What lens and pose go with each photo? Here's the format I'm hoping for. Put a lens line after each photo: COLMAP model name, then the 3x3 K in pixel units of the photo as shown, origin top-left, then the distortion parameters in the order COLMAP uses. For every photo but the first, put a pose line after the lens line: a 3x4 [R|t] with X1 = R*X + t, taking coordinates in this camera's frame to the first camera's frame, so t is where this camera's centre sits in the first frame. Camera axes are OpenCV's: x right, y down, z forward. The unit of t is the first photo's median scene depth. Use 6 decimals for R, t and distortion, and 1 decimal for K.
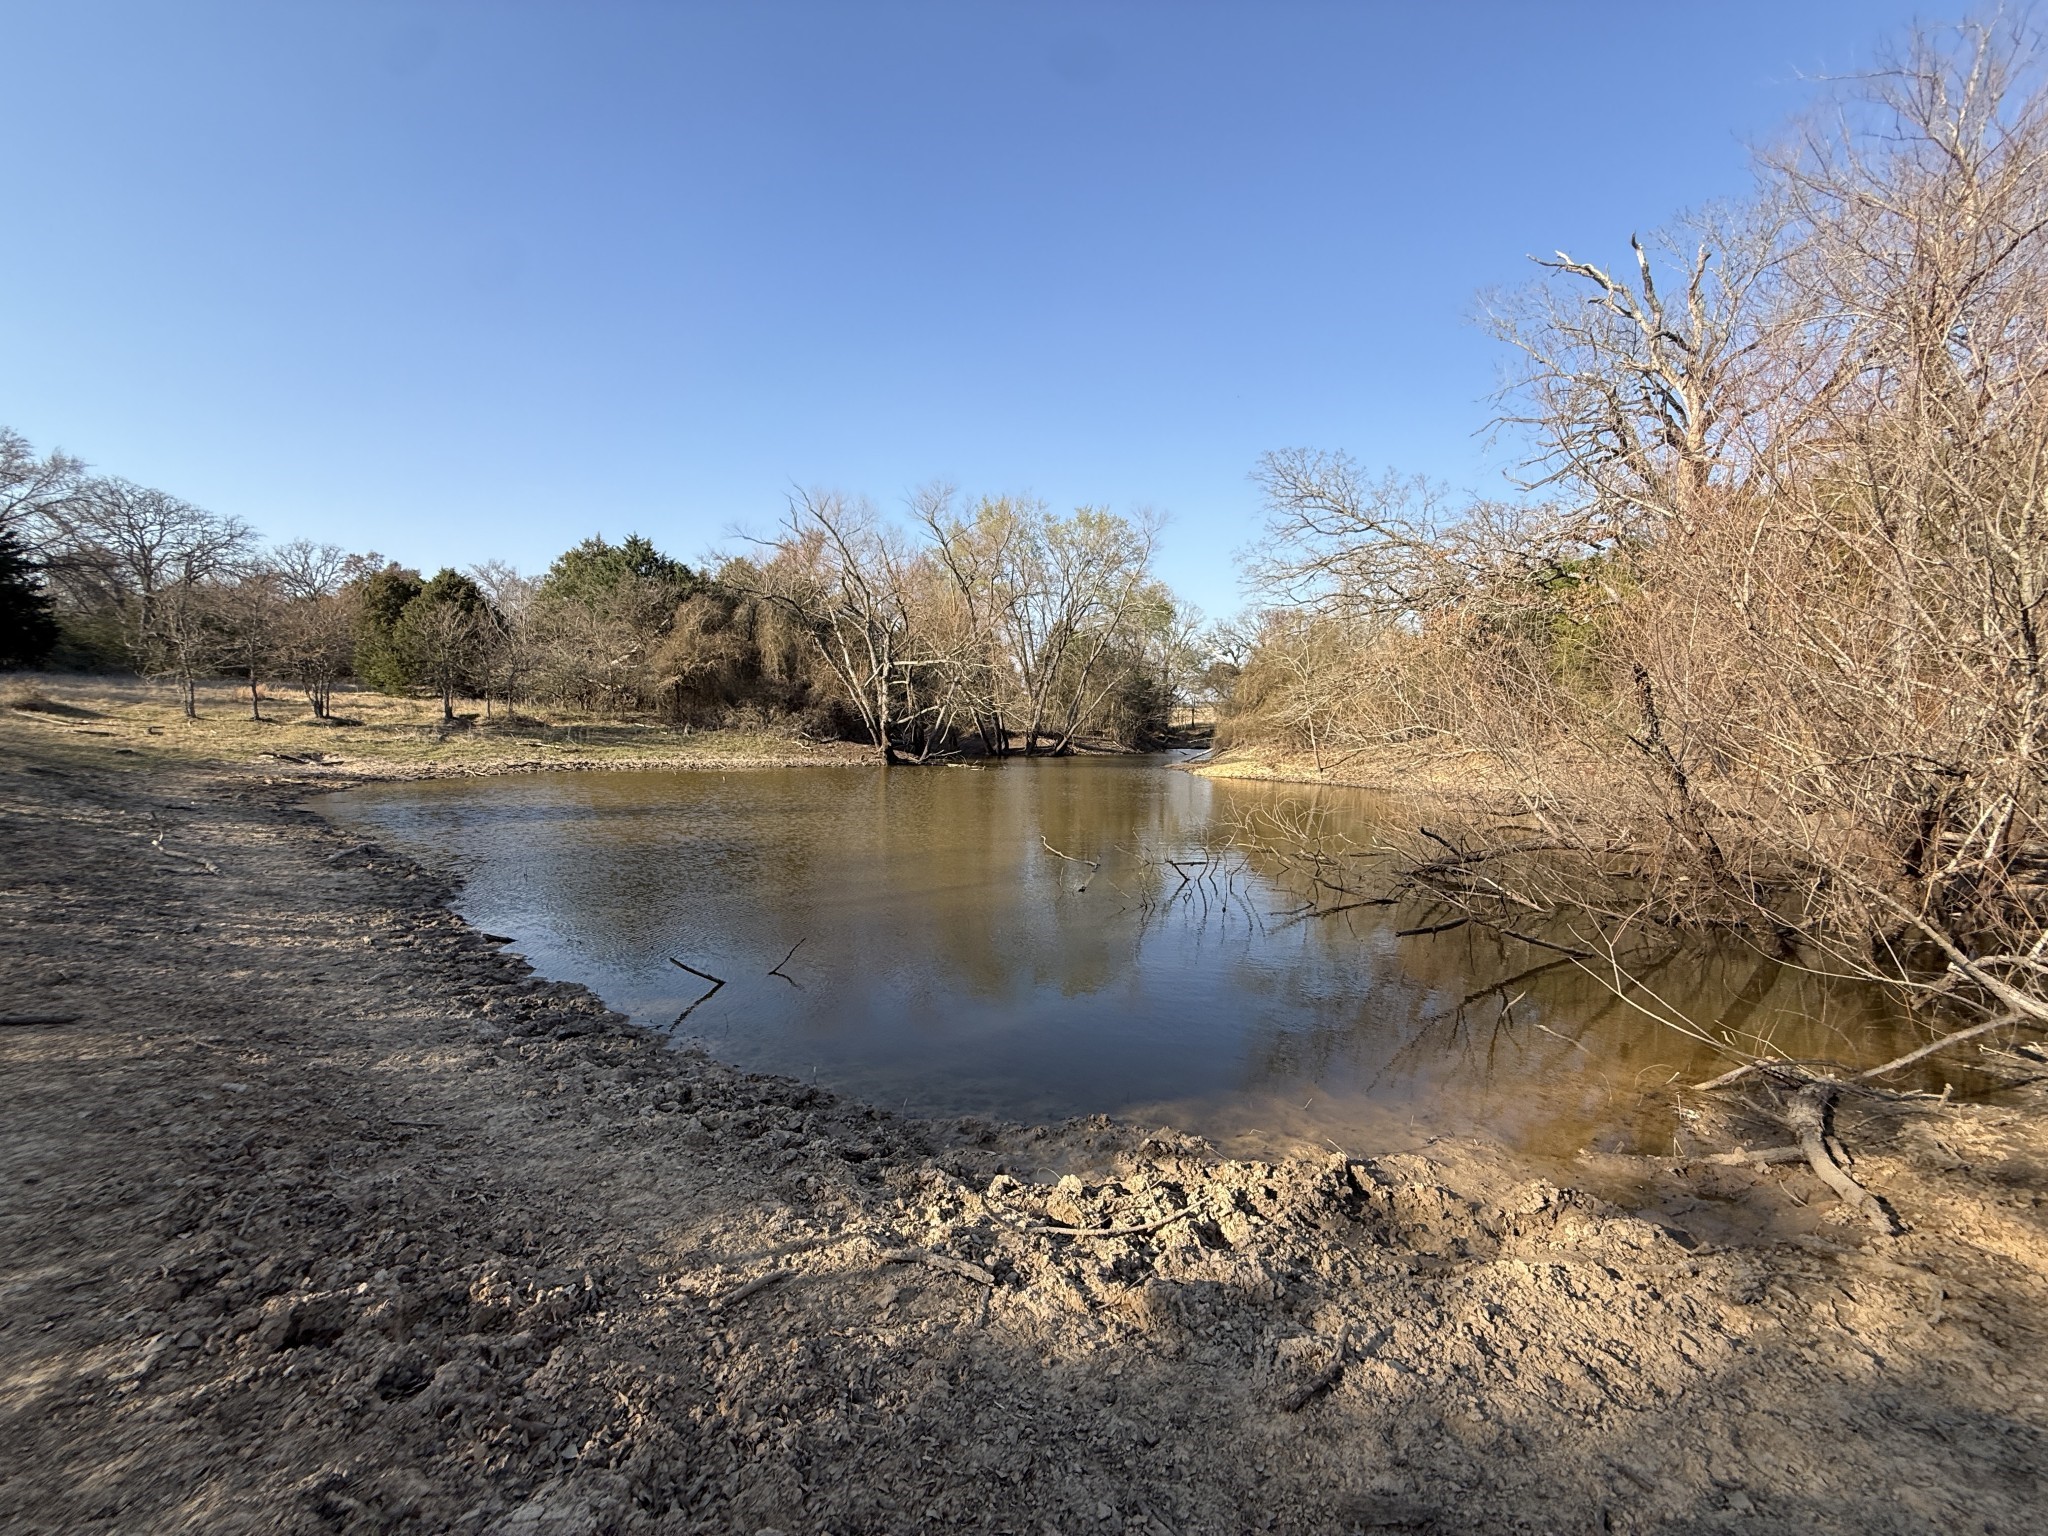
lens RADIAL K [[813.6, 0, 1020.2], [0, 813.6, 772.3], [0, 0, 1]] dist [-0.002454, -0.000426]
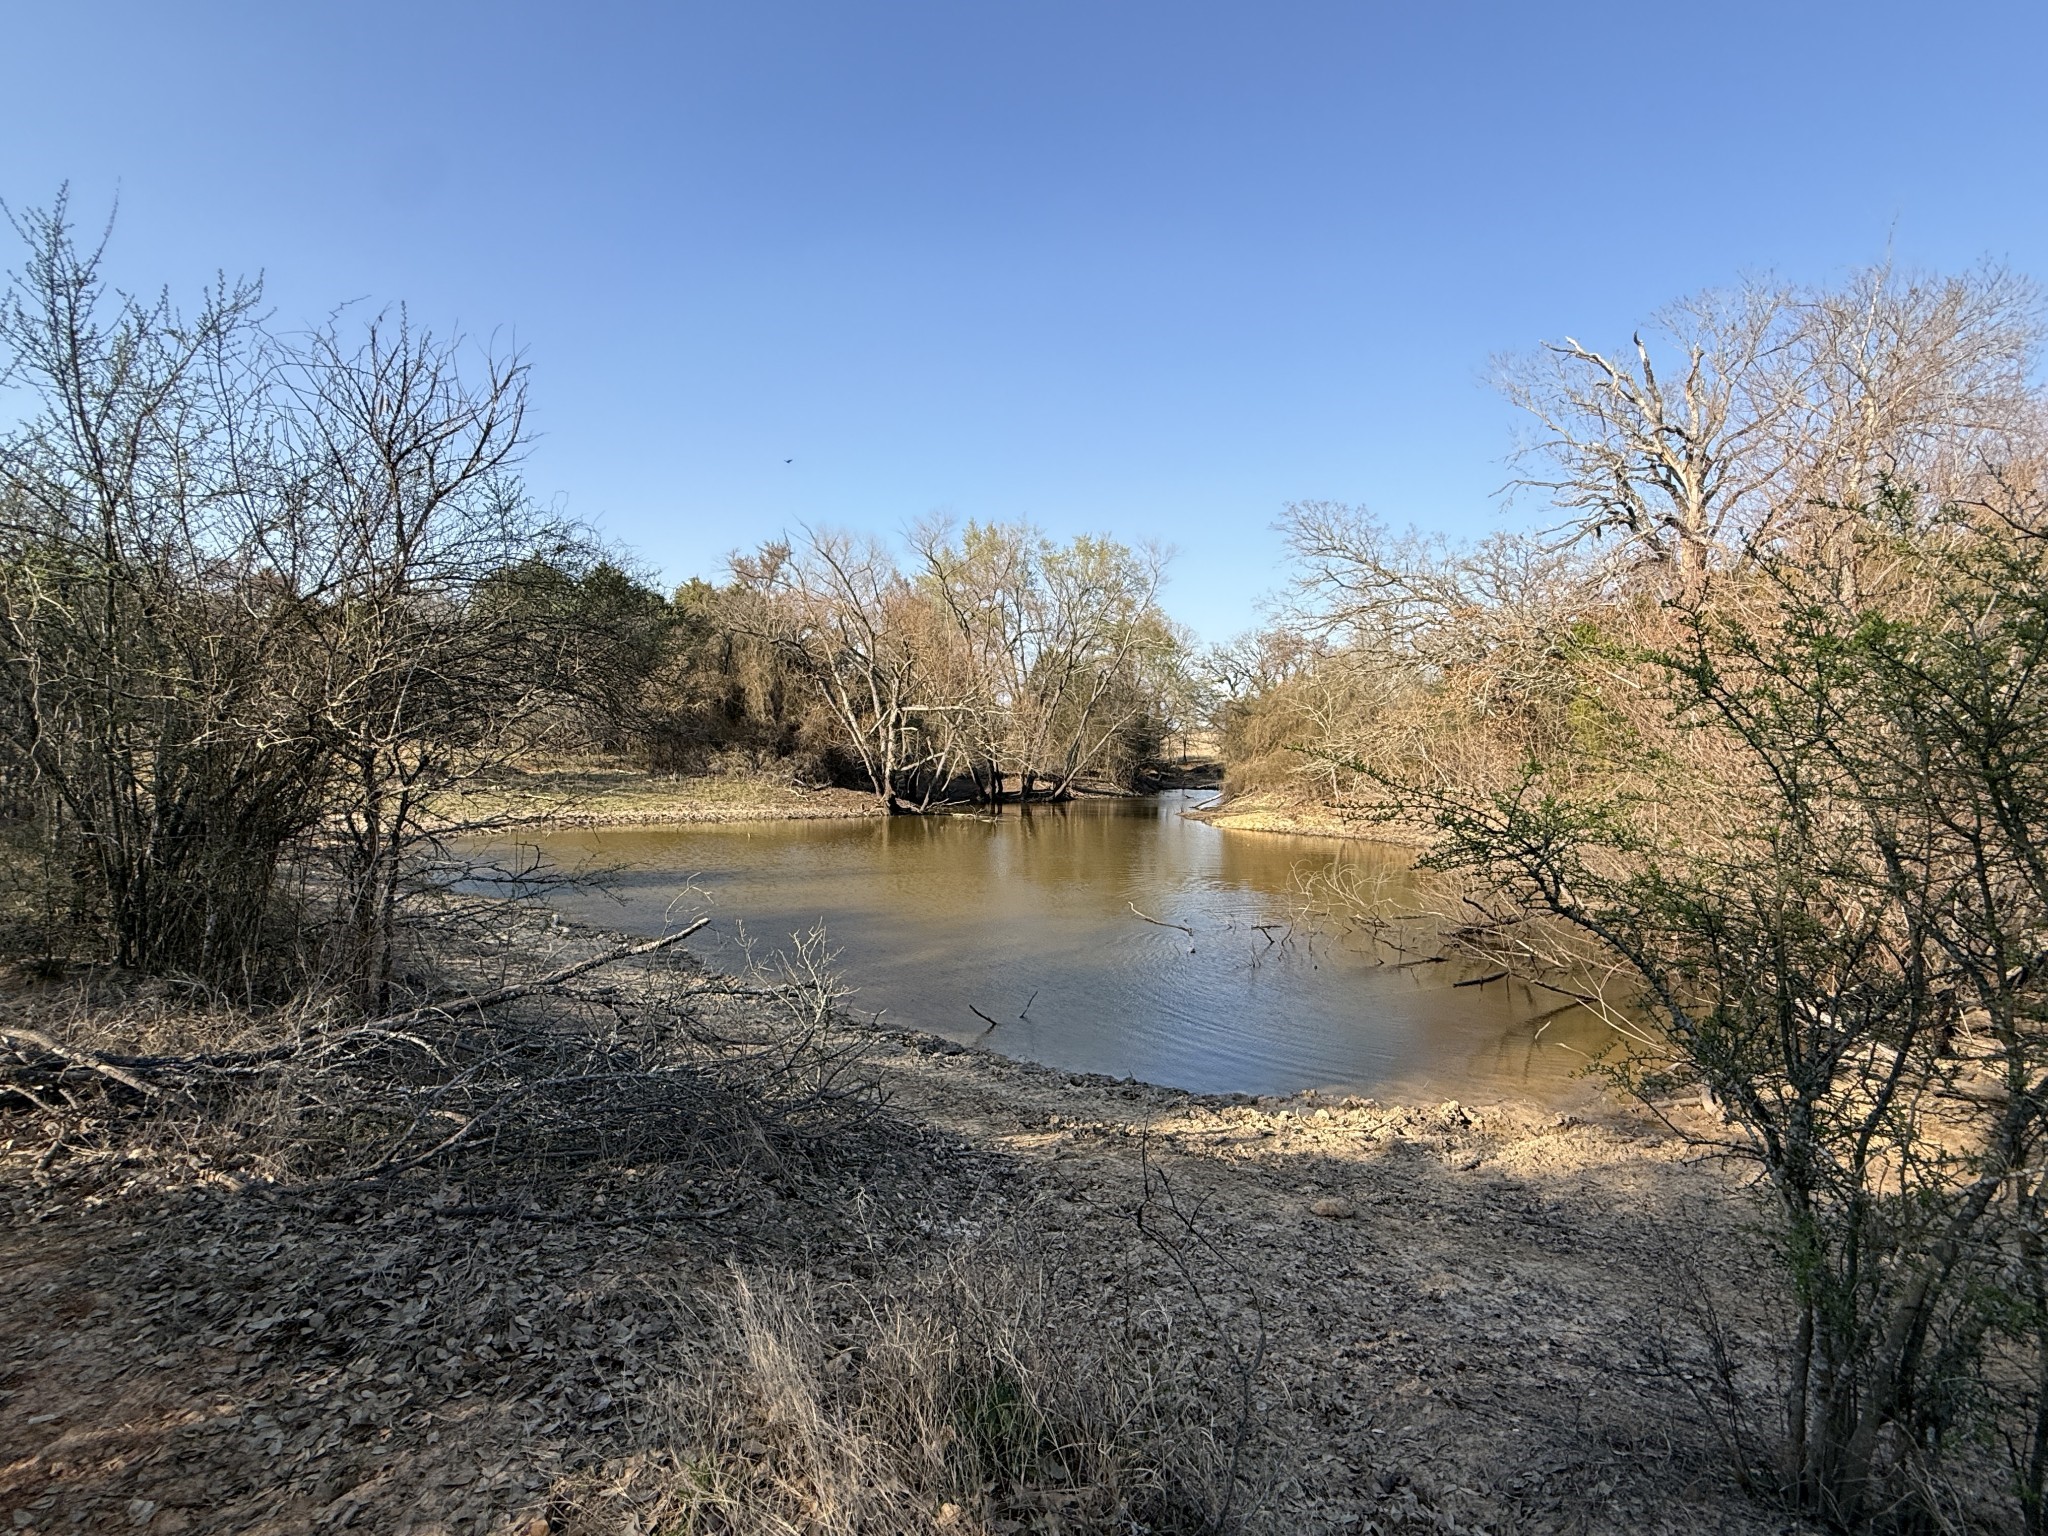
lens RADIAL K [[965.1, 0, 1024.0], [0, 965.1, 768.0], [0, 0, 1]] dist [0.001840, 0.000501]
pose [[0.998113, 0.004376, 0.061250, -0.071552], [-0.002081, 0.999295, -0.037486, -0.020072], [-0.061371, 0.037288, 0.997418, -0.114747]]
